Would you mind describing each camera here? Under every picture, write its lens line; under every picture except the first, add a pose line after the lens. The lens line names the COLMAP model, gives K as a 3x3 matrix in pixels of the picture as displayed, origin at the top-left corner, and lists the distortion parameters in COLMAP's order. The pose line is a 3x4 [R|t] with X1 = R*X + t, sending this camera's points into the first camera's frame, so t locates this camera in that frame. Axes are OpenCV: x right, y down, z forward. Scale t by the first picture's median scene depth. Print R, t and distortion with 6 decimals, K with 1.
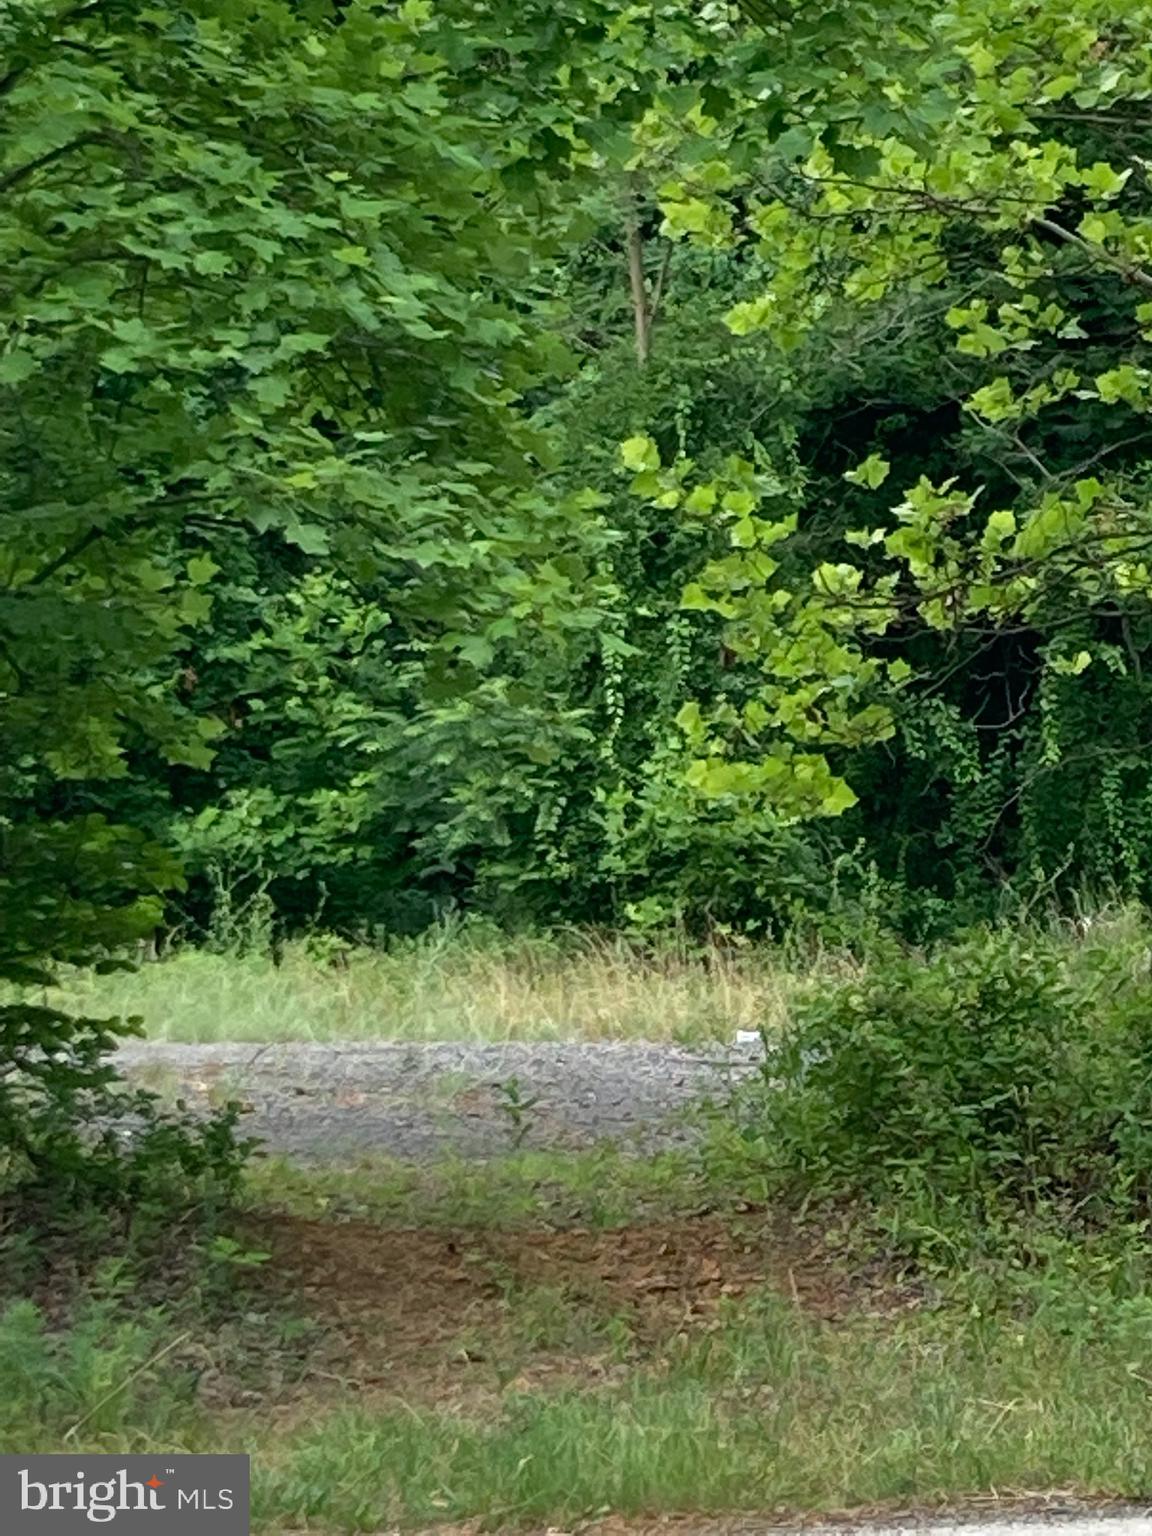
lens RADIAL K [[6311.1, 0, 576.0], [0, 6311.1, 768.3], [0, 0, 1]] dist [0.219534, 0.000000]
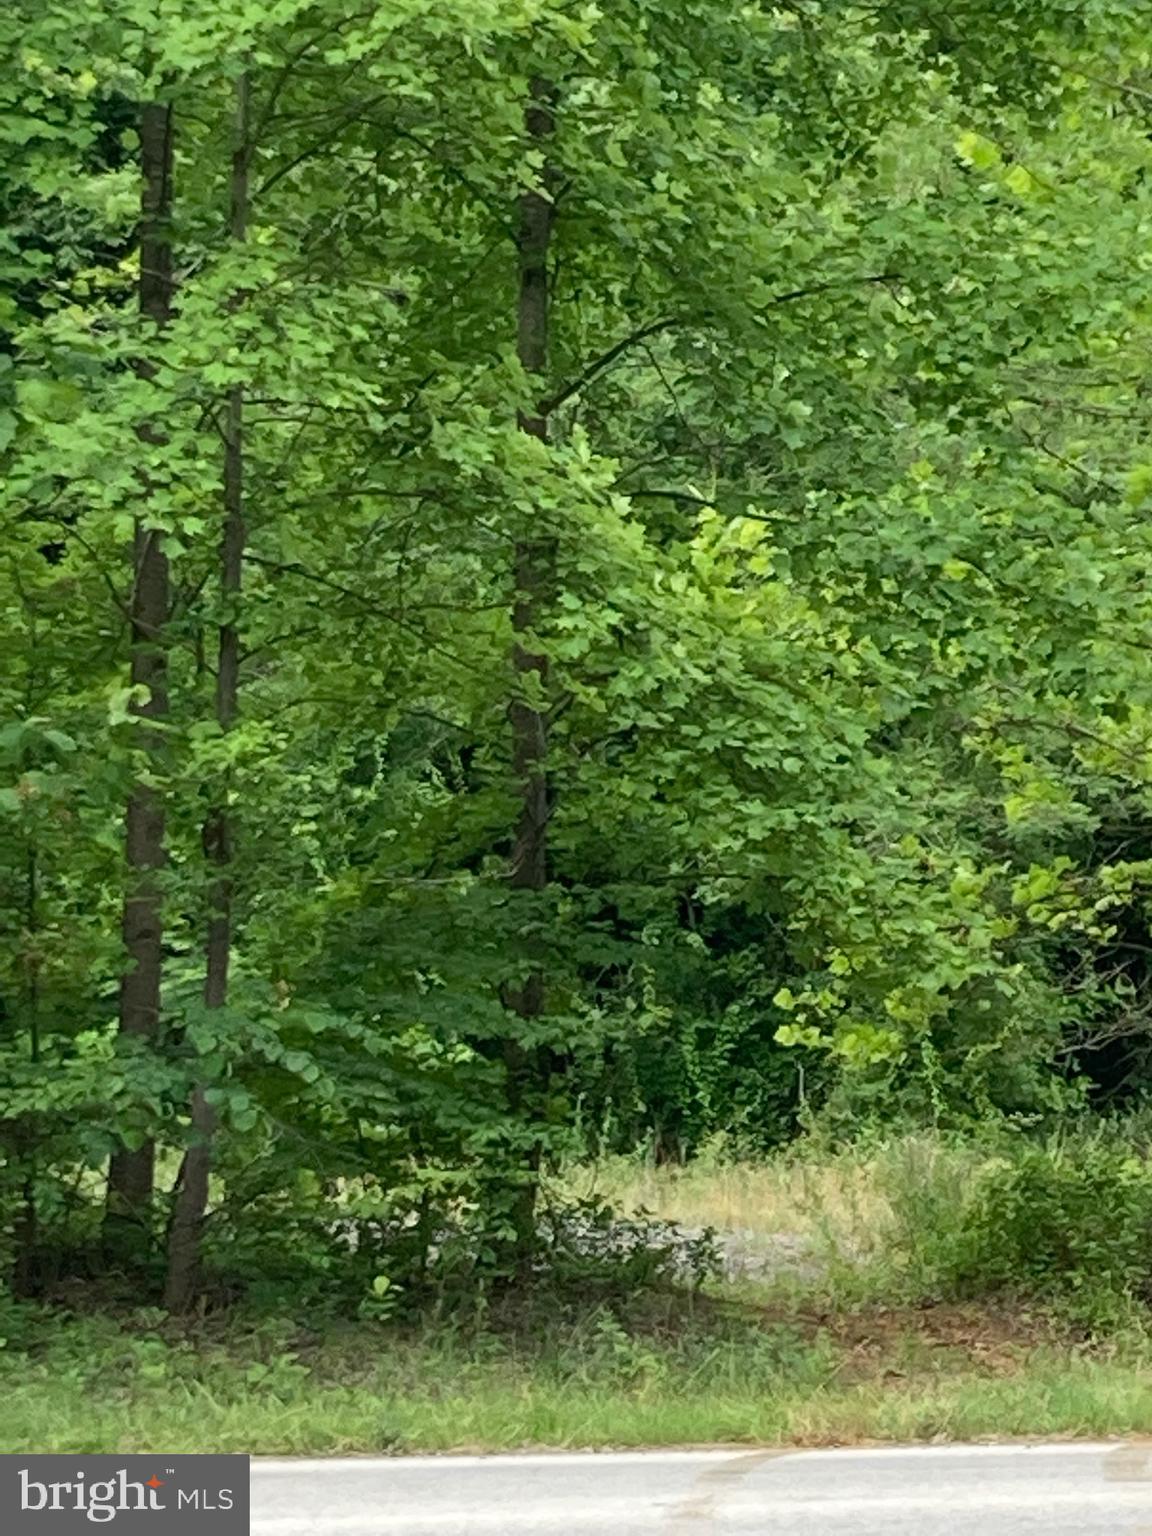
lens RADIAL K [[6311.1, 0, 575.9], [0, 6311.1, 768.0], [0, 0, 1]] dist [0.219534, 0.000000]
pose [[0.988352, 0.028109, 0.149564, -0.134204], [-0.022531, 0.998991, -0.038856, -0.002256], [-0.150506, 0.035034, 0.987988, -0.272652]]
